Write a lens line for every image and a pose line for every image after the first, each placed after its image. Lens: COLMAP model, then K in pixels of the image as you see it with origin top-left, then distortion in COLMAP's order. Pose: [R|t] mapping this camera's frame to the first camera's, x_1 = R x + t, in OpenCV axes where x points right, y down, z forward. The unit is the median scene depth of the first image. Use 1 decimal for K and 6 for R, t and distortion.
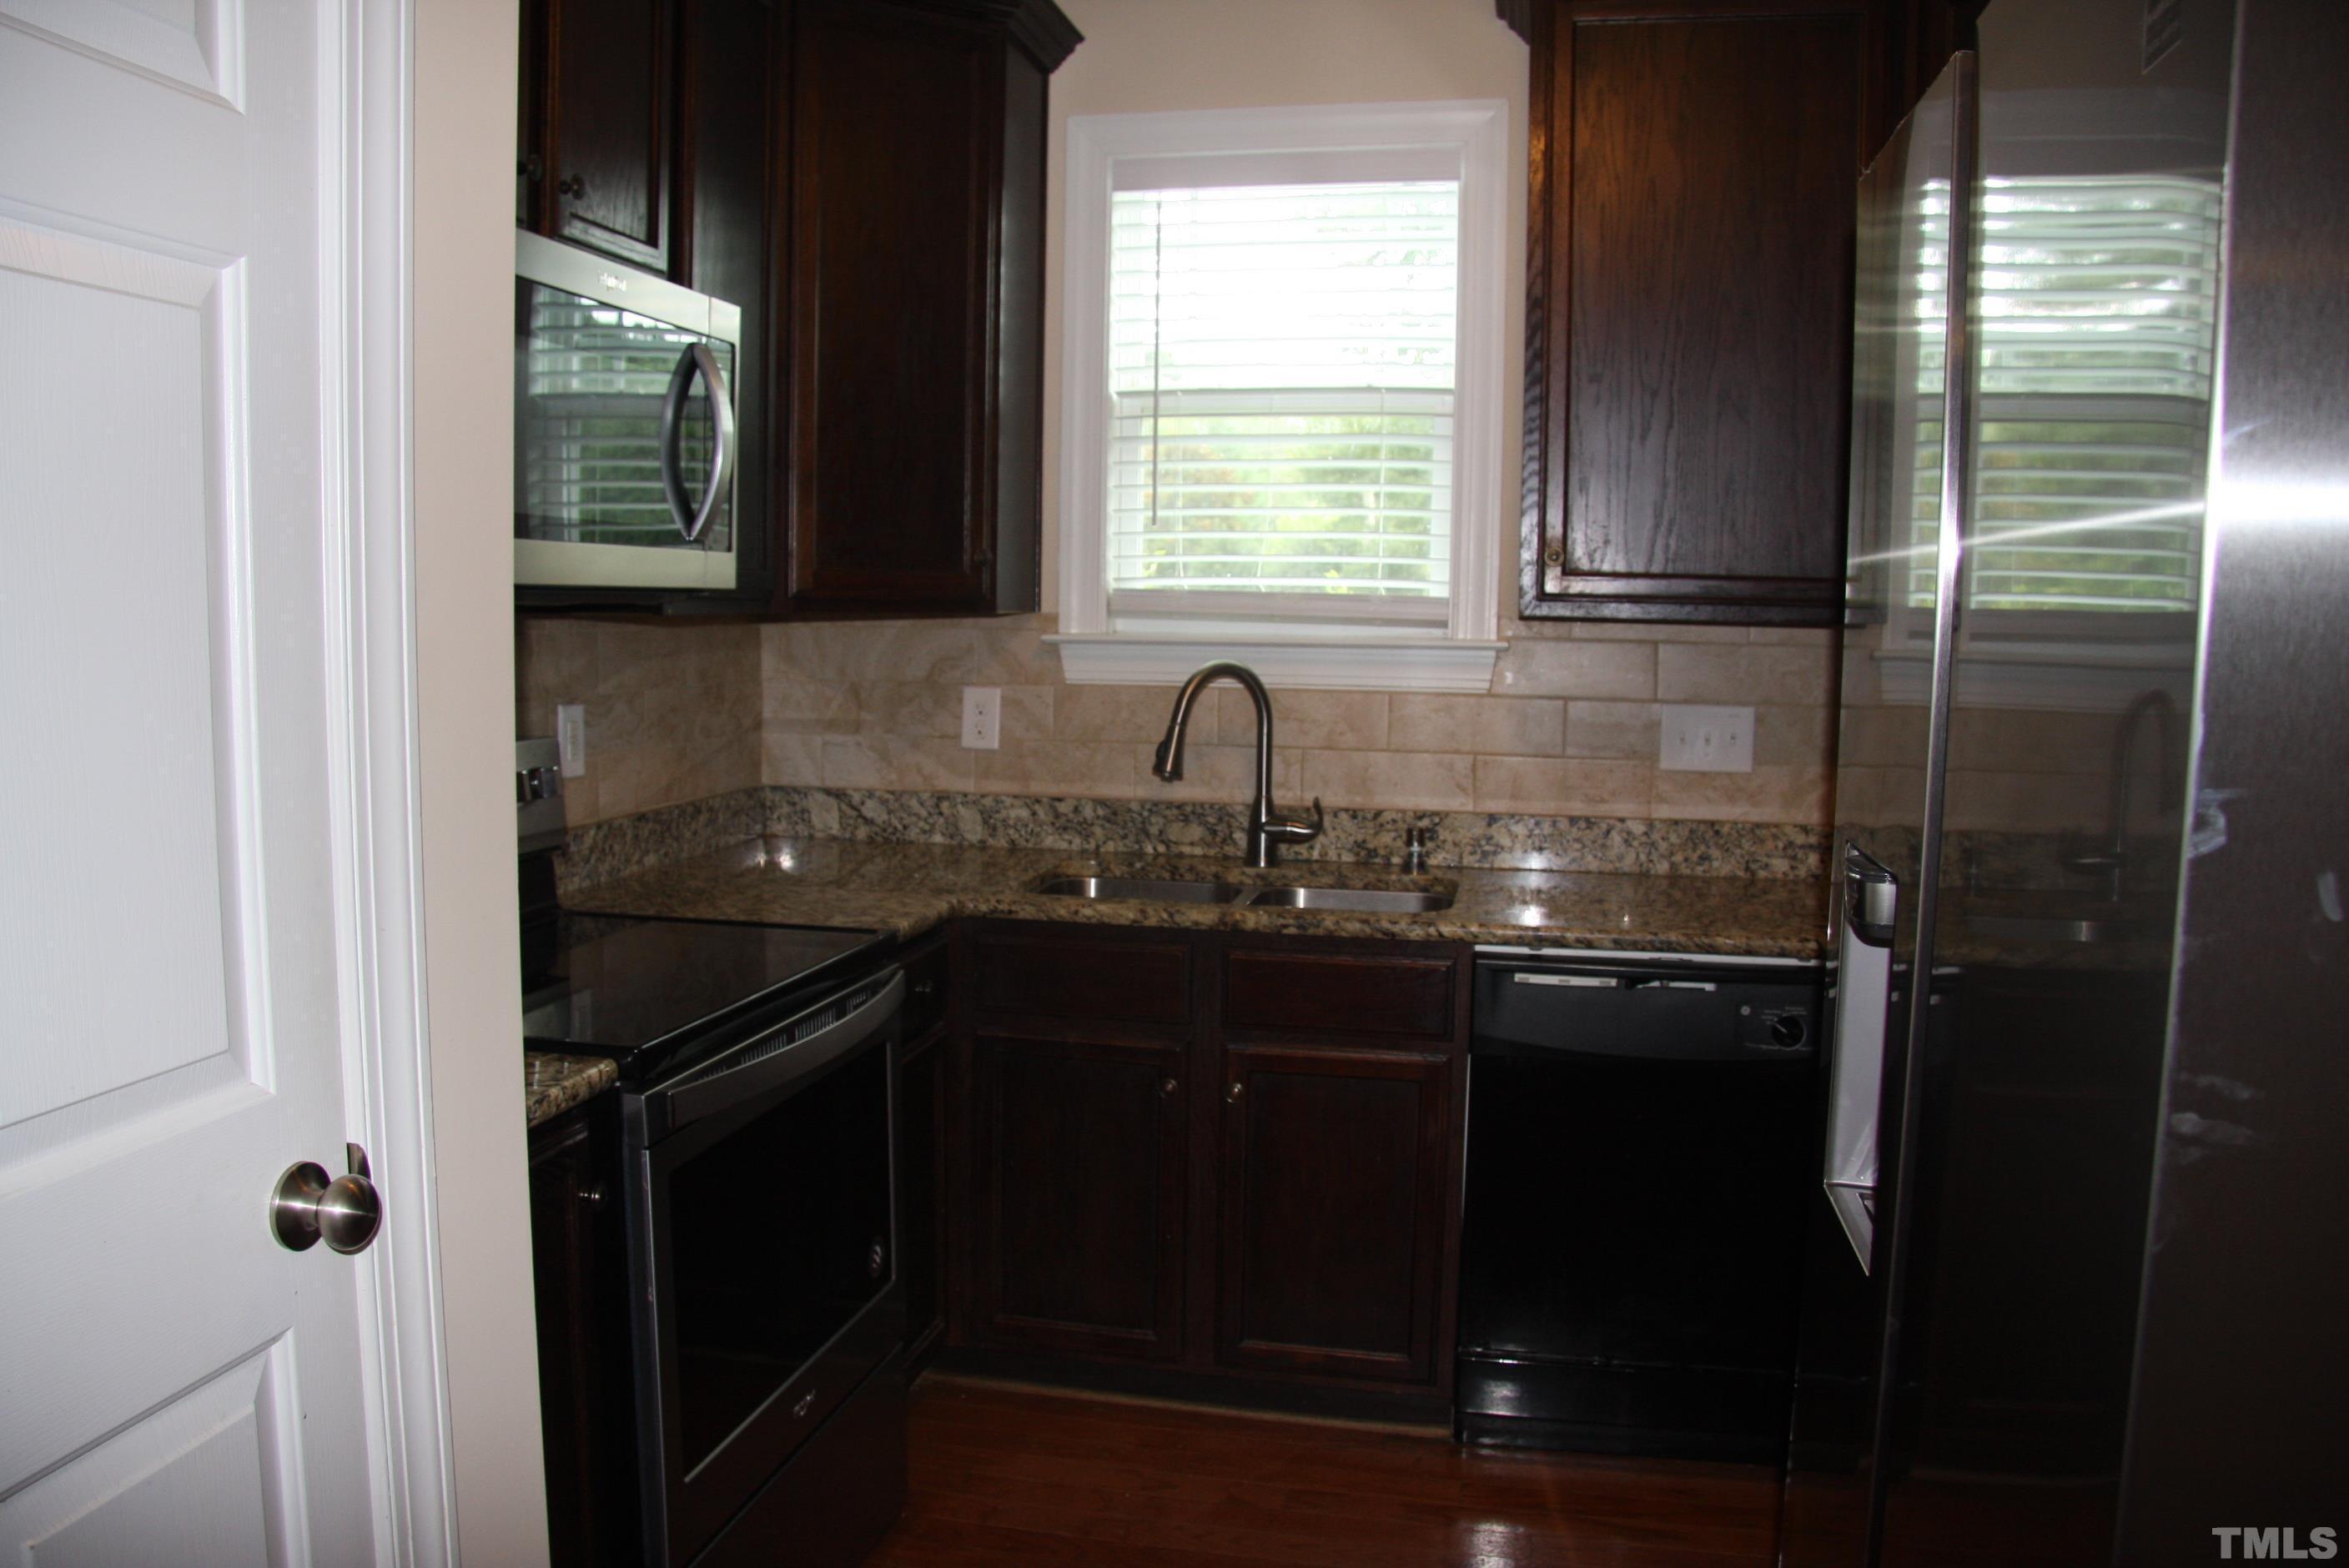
lens RADIAL K [[1829.8, 0, 1162.4], [0, 1829.8, 775.8], [0, 0, 1]] dist [-0.176275, 0.114338]
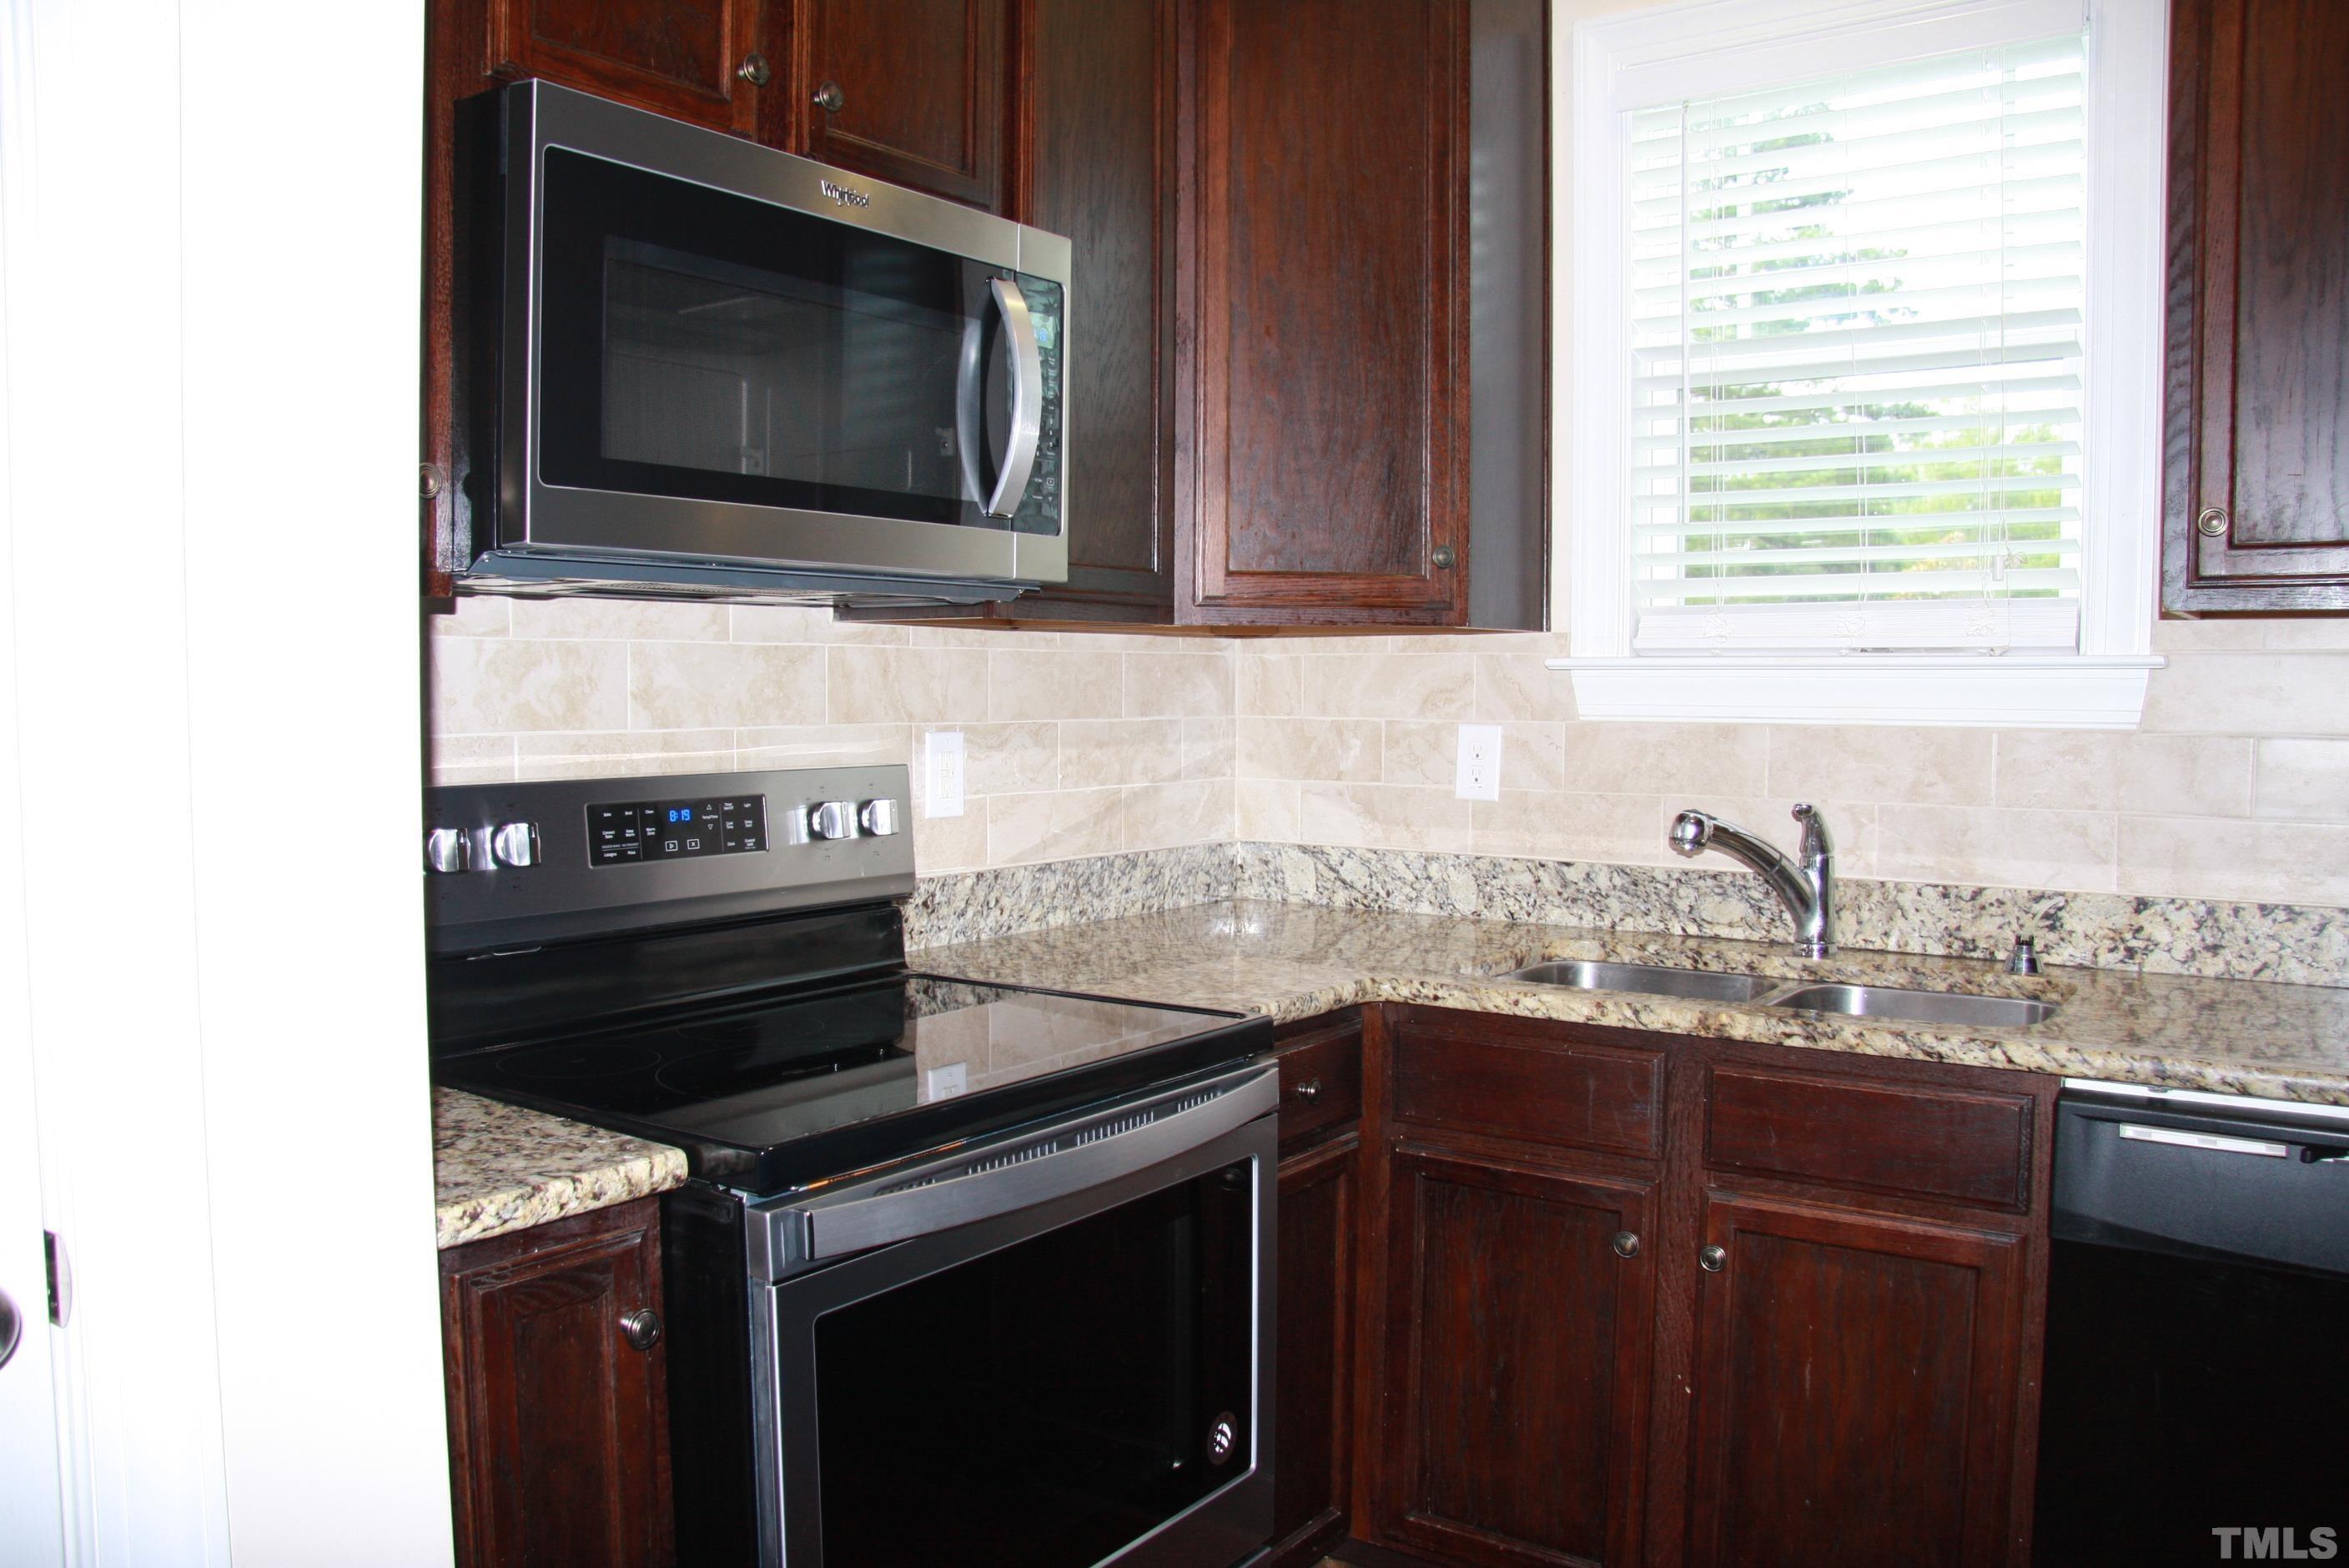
lens RADIAL K [[1829.8, 0, 1146.0], [0, 1829.8, 806.6], [0, 0, 1]] dist [-0.176275, 0.114338]
pose [[0.912946, 0.014002, -0.407841, 0.106330], [-0.027224, 0.999274, -0.026634, 0.015160], [0.407172, 0.035418, 0.912665, 0.215142]]
